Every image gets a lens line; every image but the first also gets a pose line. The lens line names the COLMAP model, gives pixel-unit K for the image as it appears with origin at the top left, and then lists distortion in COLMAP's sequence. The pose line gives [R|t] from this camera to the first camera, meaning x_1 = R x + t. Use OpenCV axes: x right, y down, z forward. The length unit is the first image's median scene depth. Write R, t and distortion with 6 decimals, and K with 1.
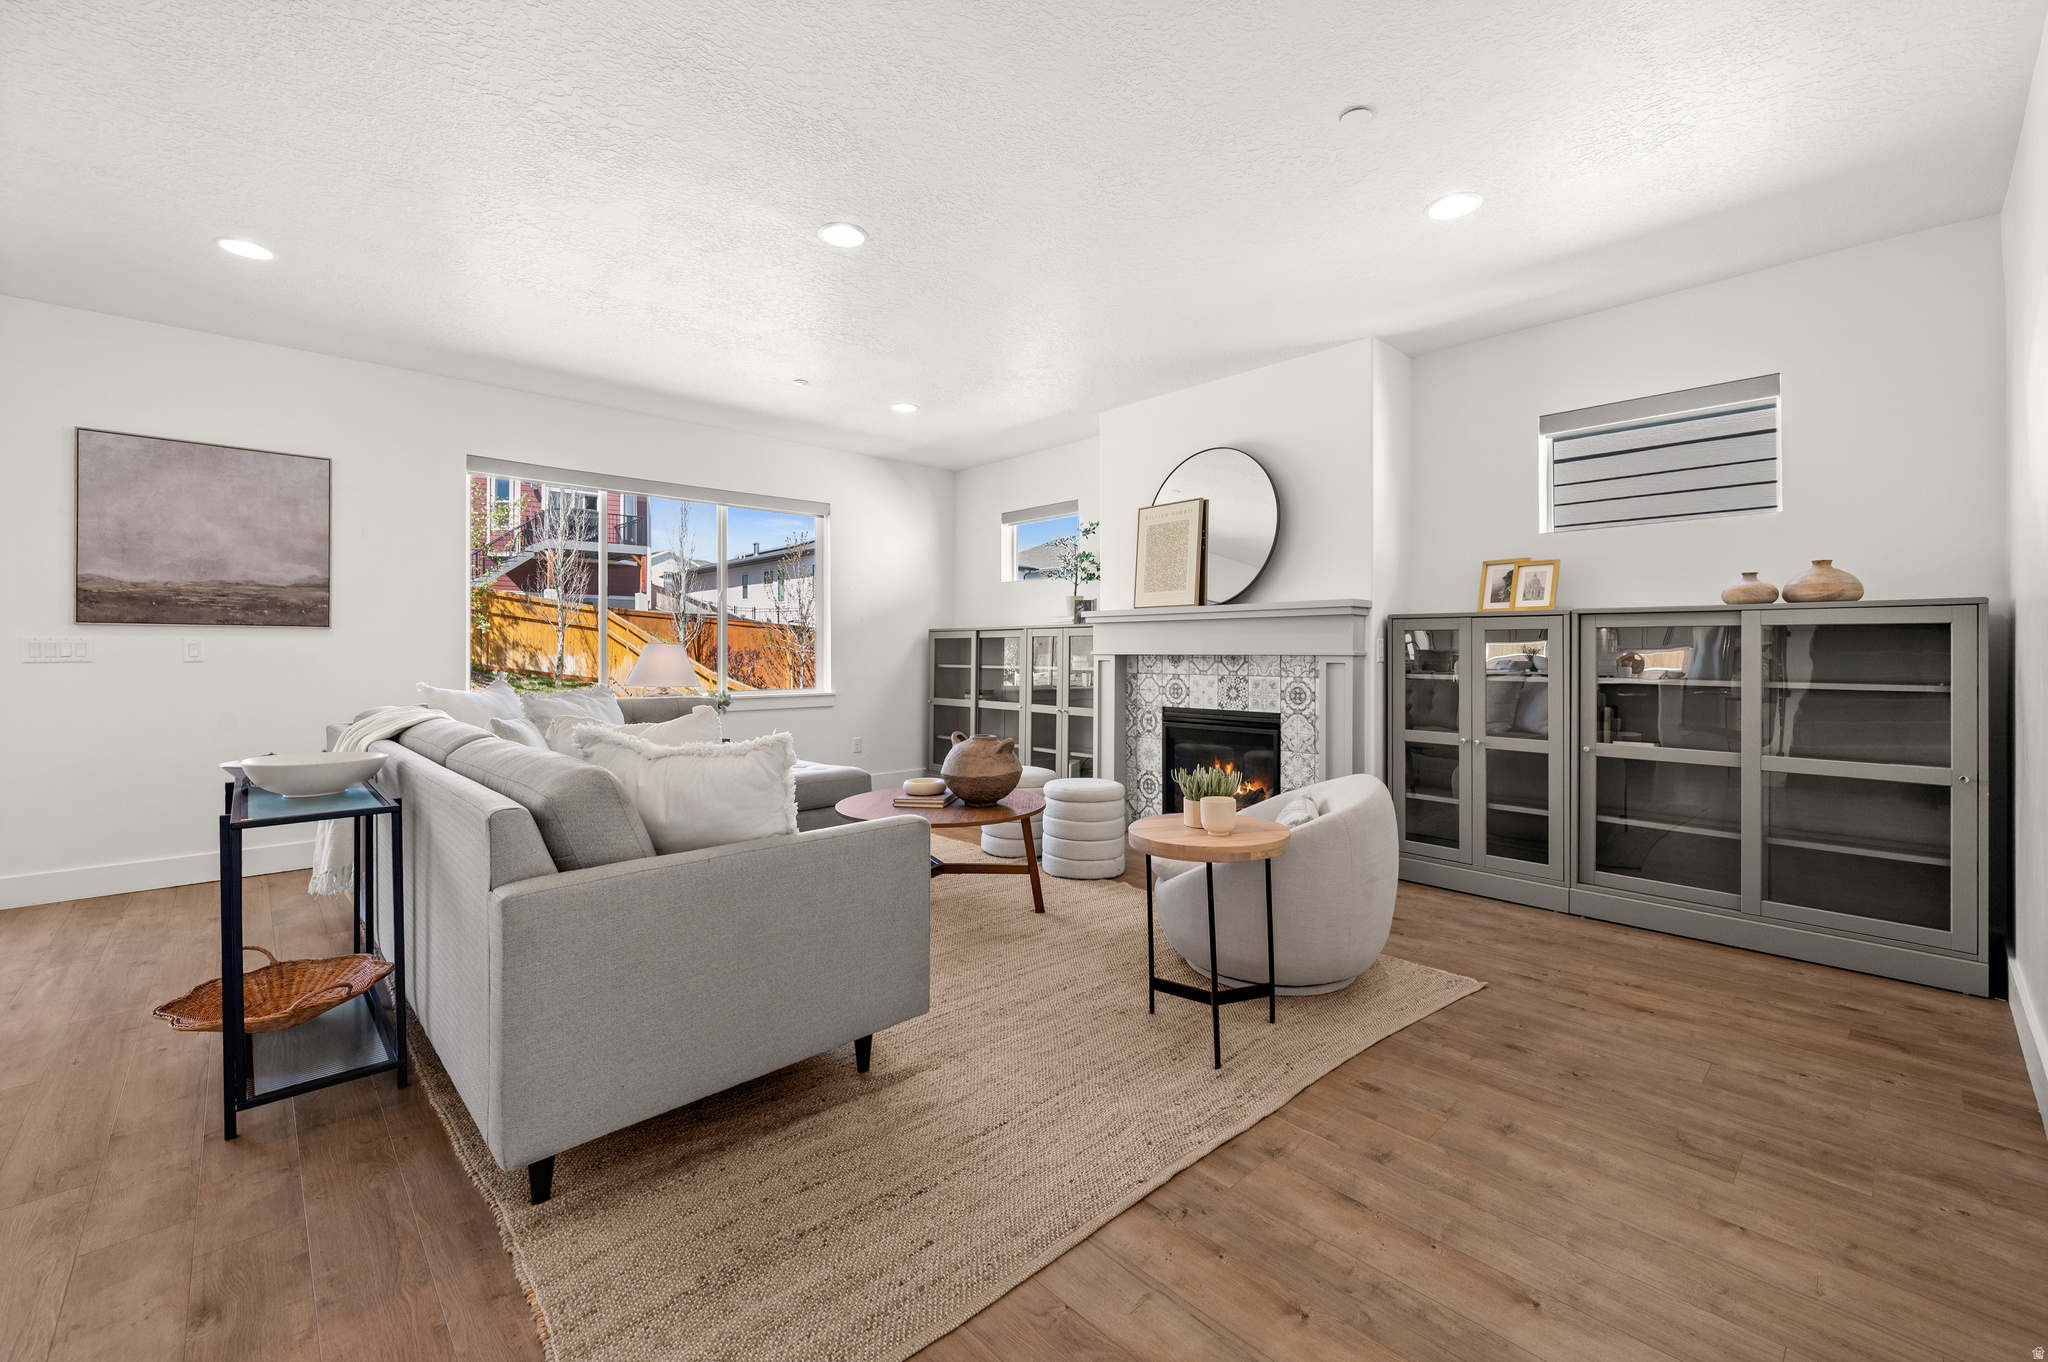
lens RADIAL K [[832.6, 0, 1028.4], [0, 832.6, 646.1], [0, 0, 1]] dist [-0.003875, -0.000850]
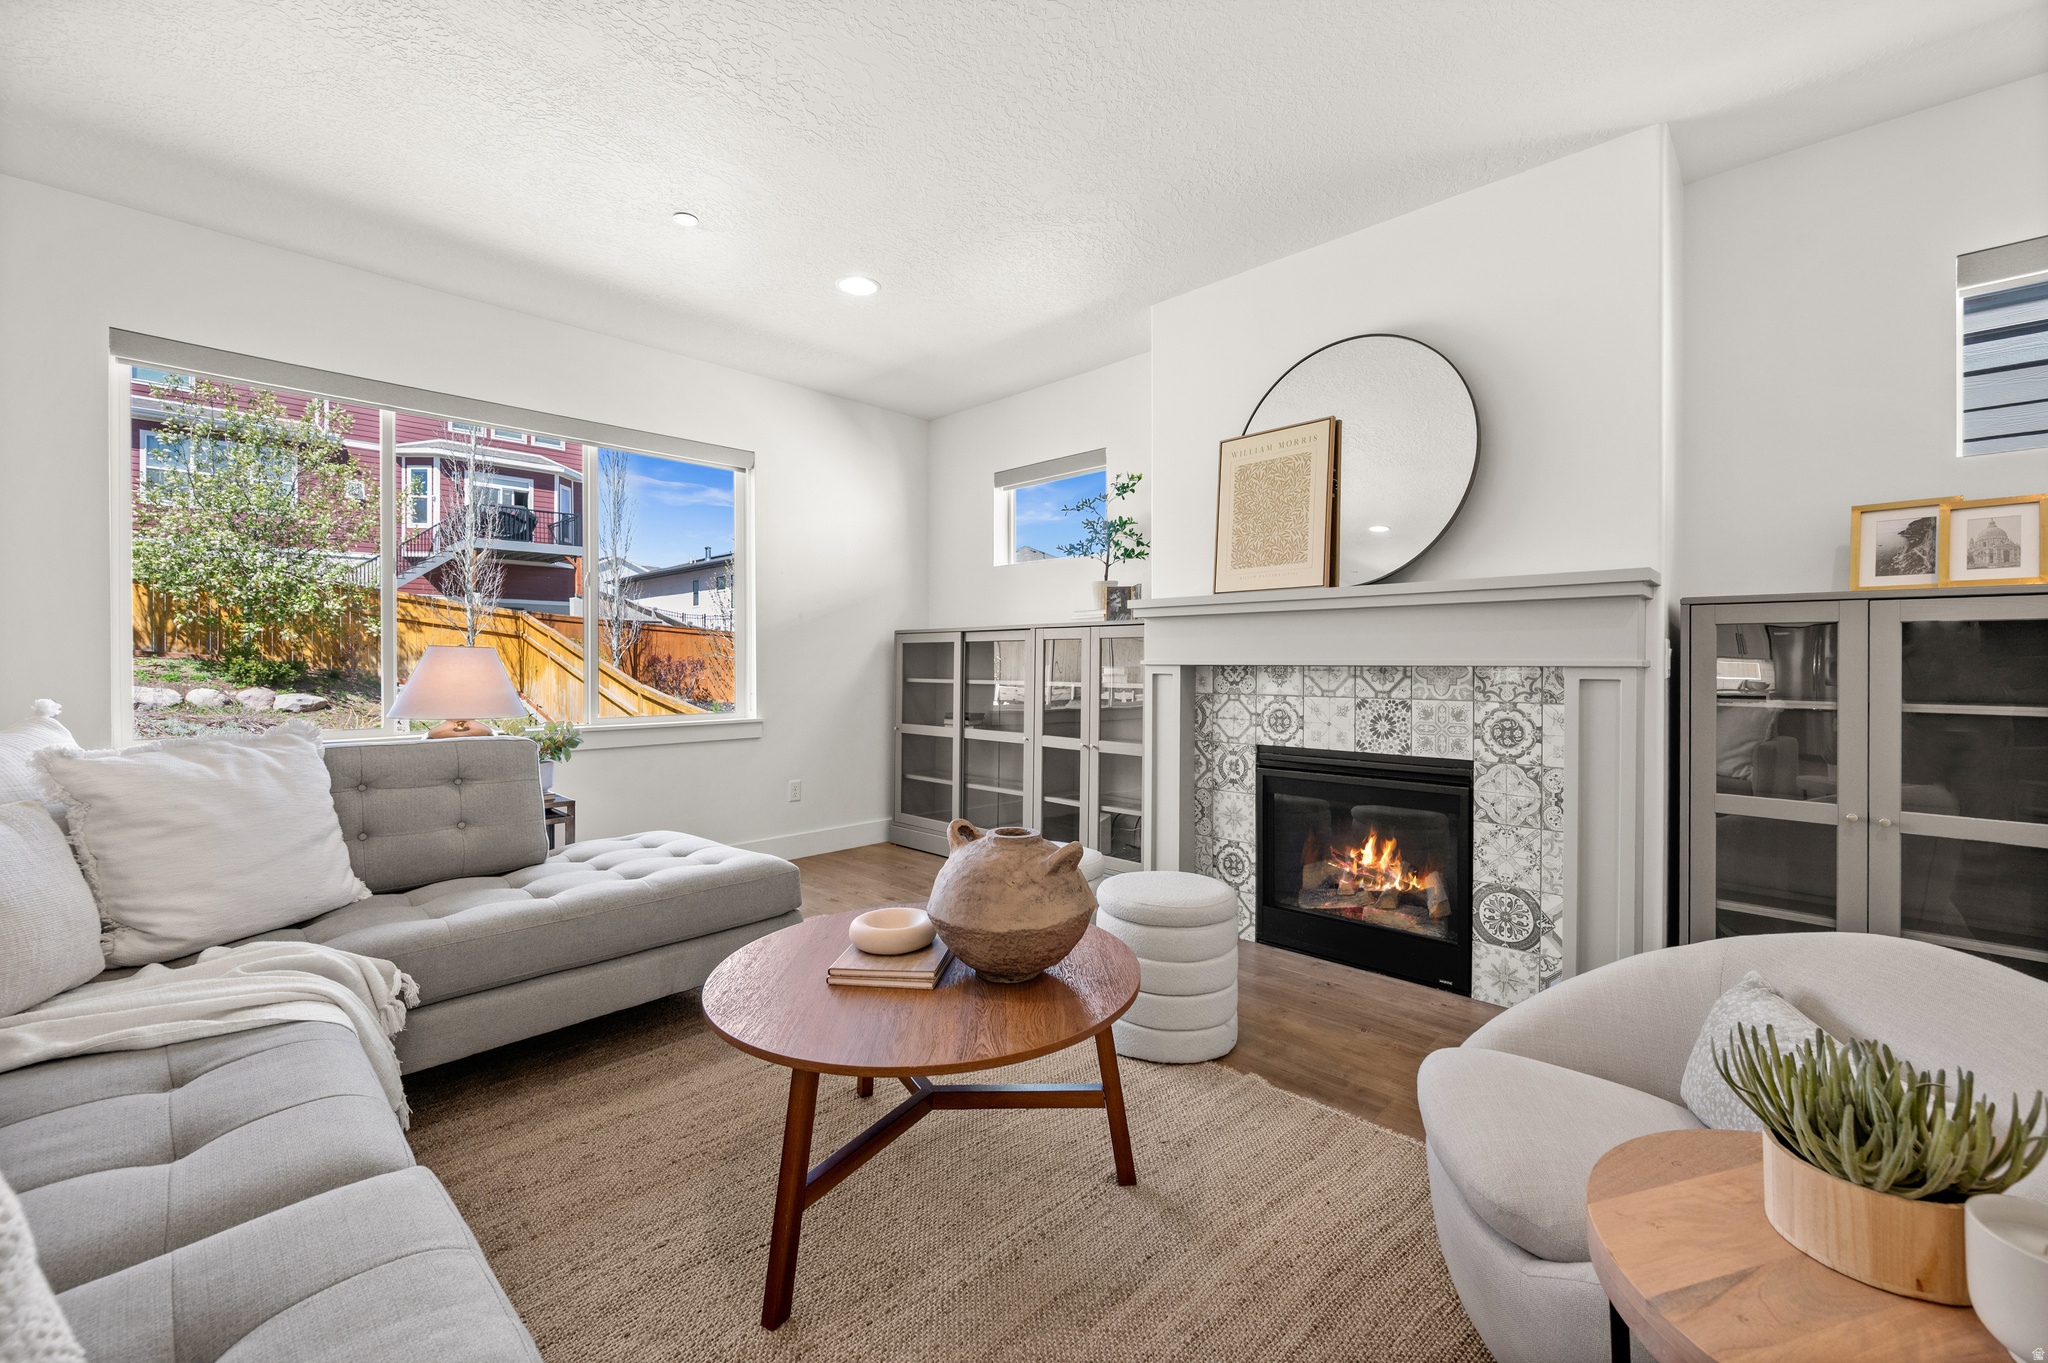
lens RADIAL K [[832.6, 0, 1033.9], [0, 832.6, 668.4], [0, 0, 1]] dist [-0.003875, -0.000850]
pose [[0.998723, -0.000457, 0.050524, -0.046322], [-0.000299, 0.999888, 0.014941, 0.003012], [-0.050525, -0.014937, 0.998611, 0.353307]]
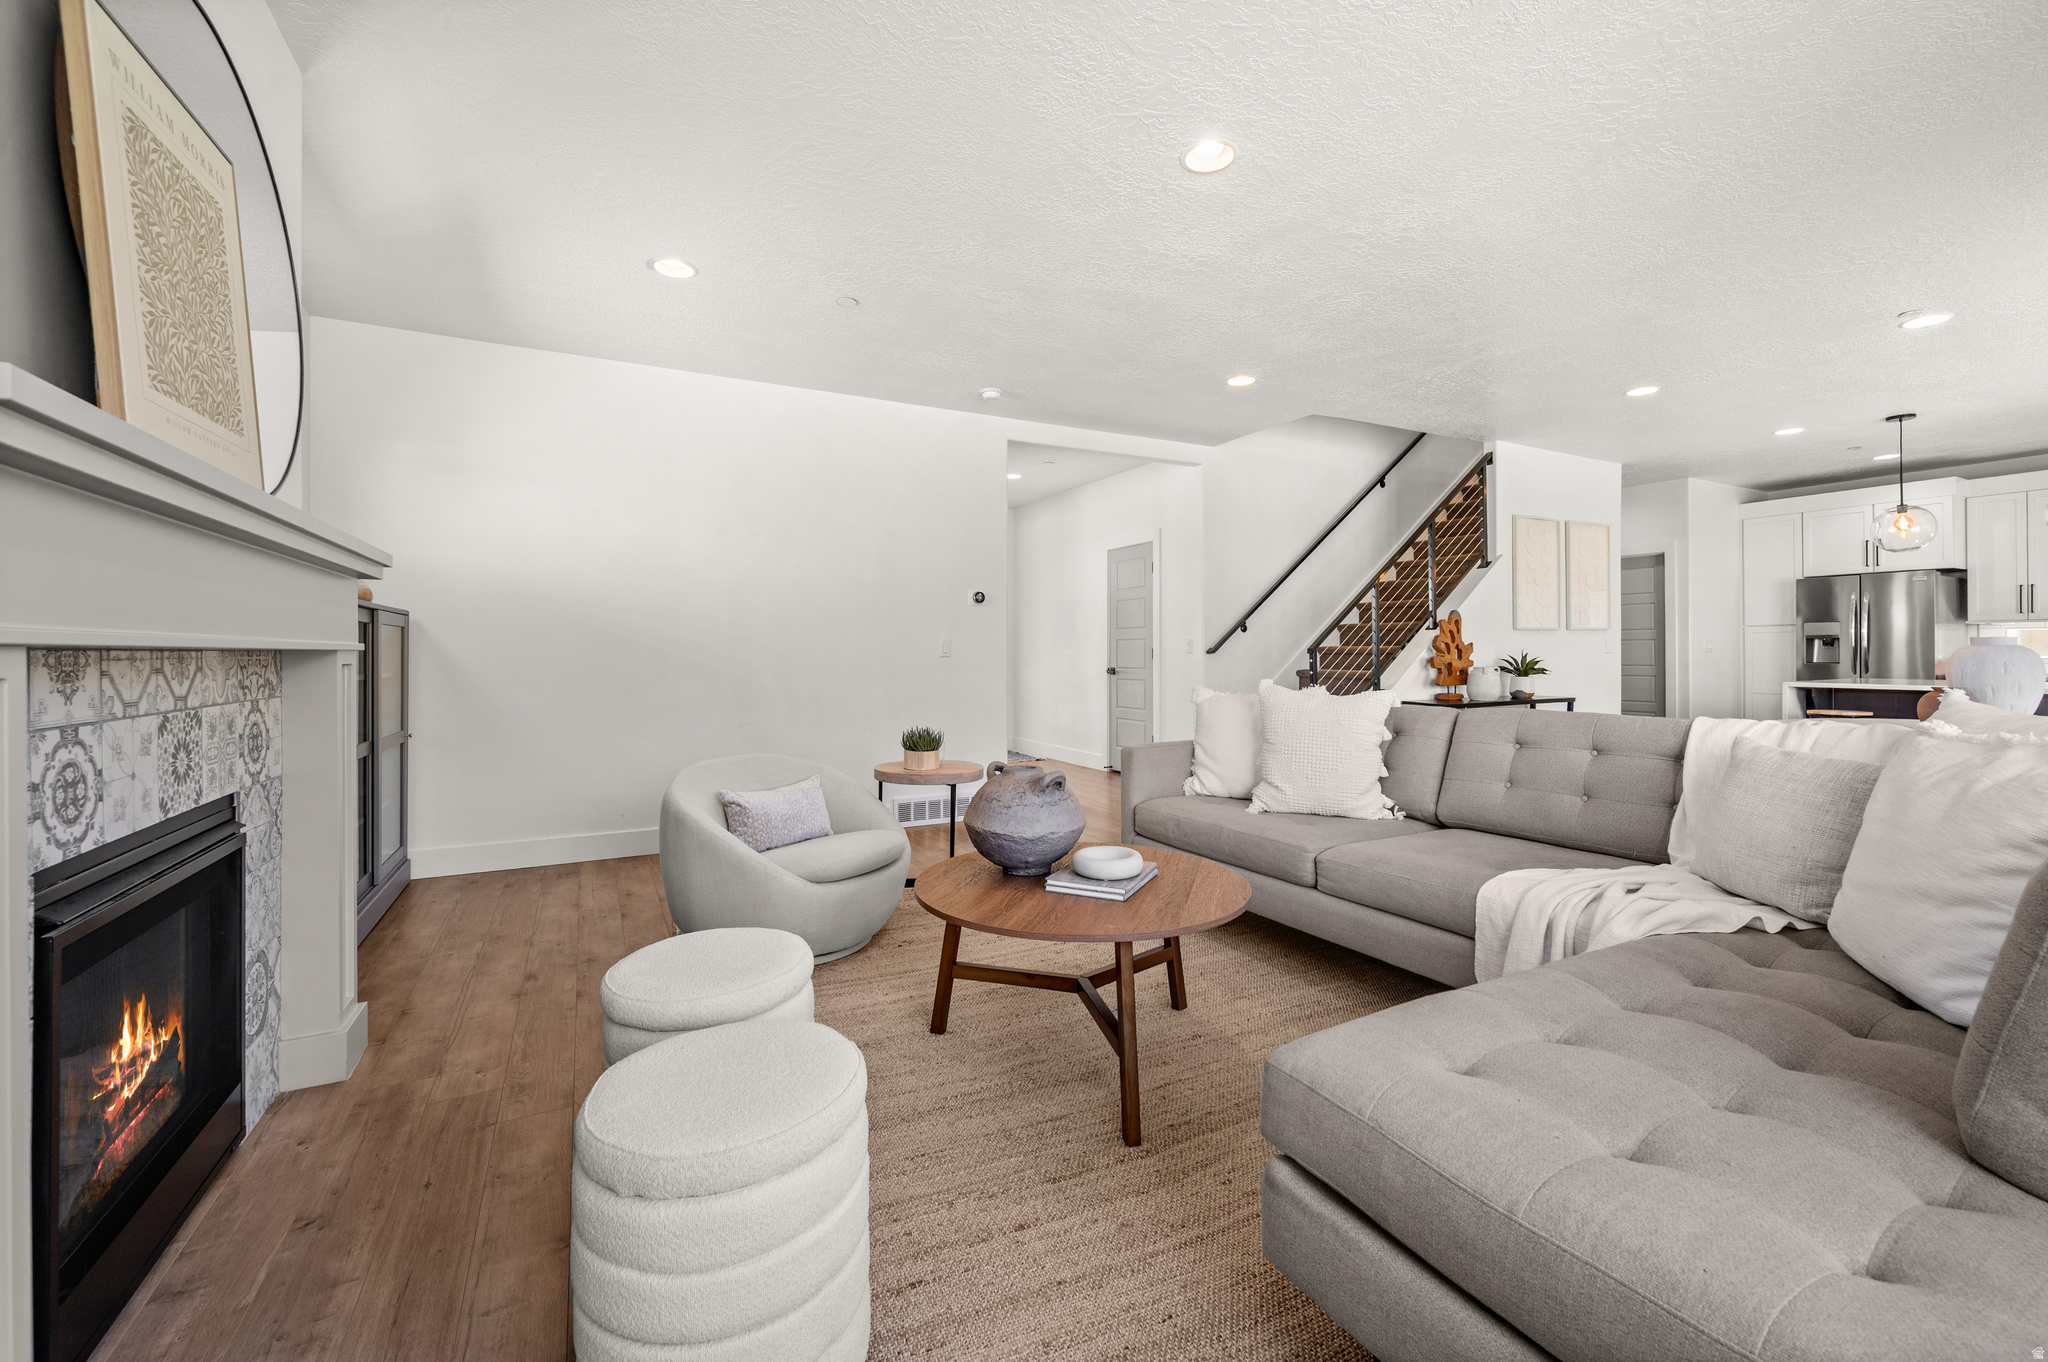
lens RADIAL K [[832.6, 0, 1040.7], [0, 832.6, 650.3], [0, 0, 1]] dist [-0.003875, -0.000850]
pose [[-0.969612, 0.001660, 0.244641, -0.161487], [-0.000992, 0.999942, -0.010717, 0.013149], [-0.244645, -0.010634, -0.969554, 1.142535]]
